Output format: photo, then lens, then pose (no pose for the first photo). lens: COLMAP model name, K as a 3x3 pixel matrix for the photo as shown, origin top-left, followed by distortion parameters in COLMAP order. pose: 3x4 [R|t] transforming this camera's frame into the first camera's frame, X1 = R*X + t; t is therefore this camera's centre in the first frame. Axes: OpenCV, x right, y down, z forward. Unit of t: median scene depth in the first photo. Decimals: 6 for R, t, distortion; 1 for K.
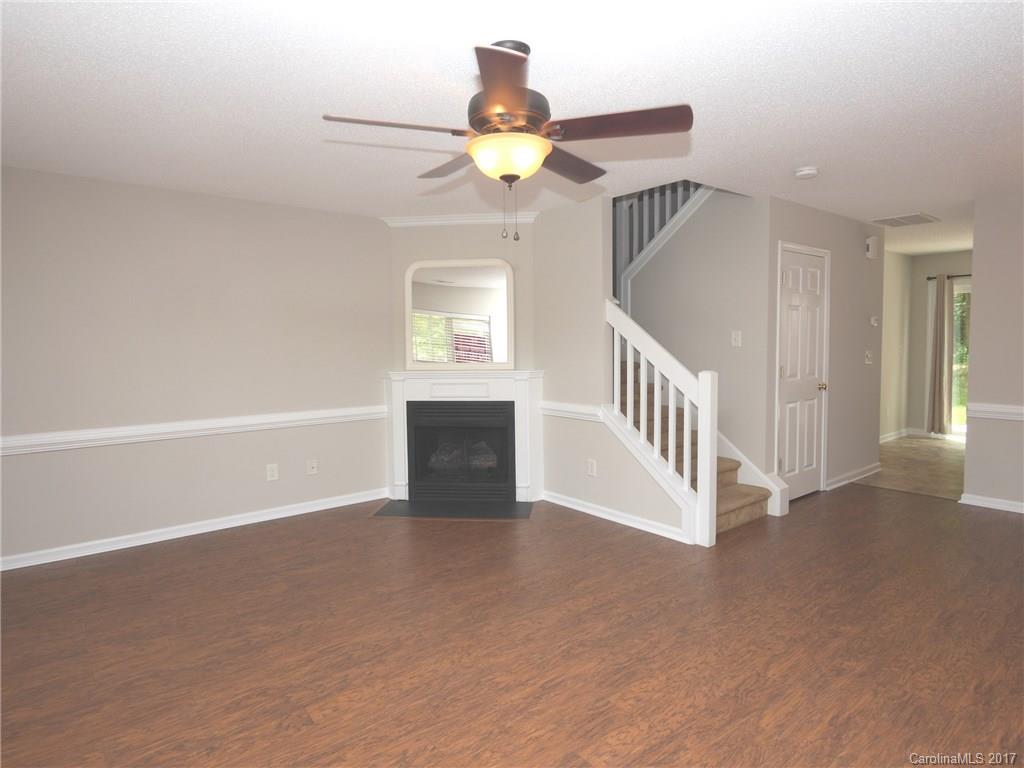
lens RADIAL K [[579.1, 0, 513.3], [0, 579.1, 376.3], [0, 0, 1]] dist [0.001419, 0.000156]
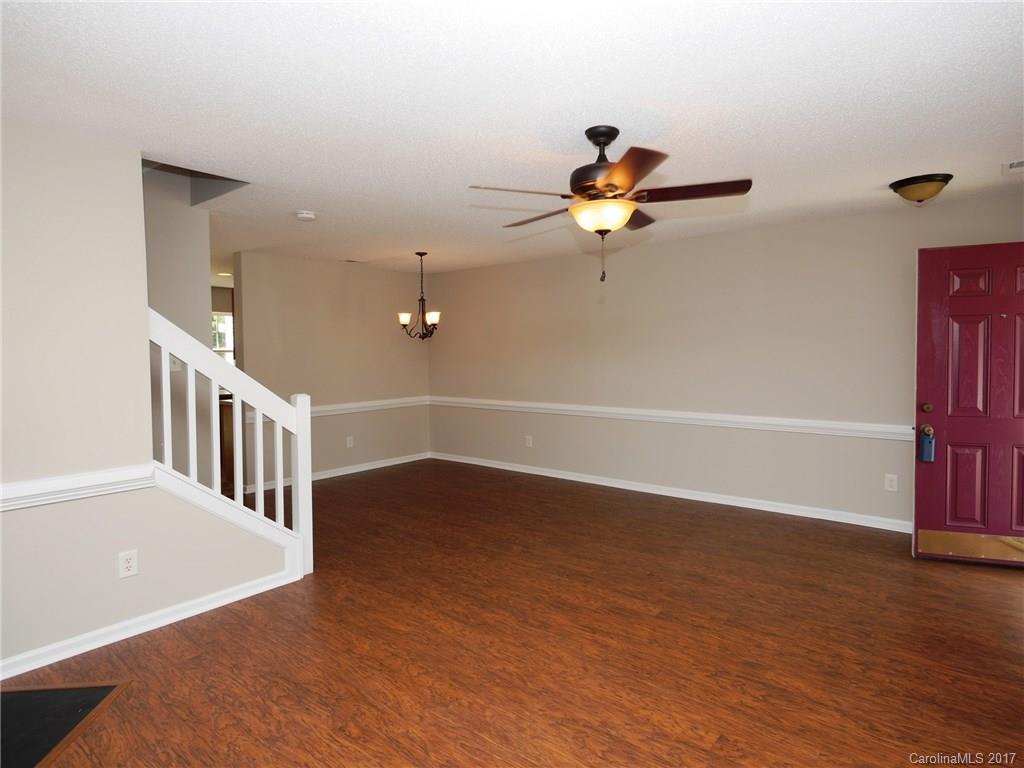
lens RADIAL K [[579.1, 0, 513.3], [0, 579.1, 376.3], [0, 0, 1]] dist [0.001419, 0.000156]
pose [[-0.200349, -0.028965, 0.979296, -1.030273], [0.073480, 0.996303, 0.044501, -0.085767], [-0.976965, 0.080874, -0.197480, 1.239910]]
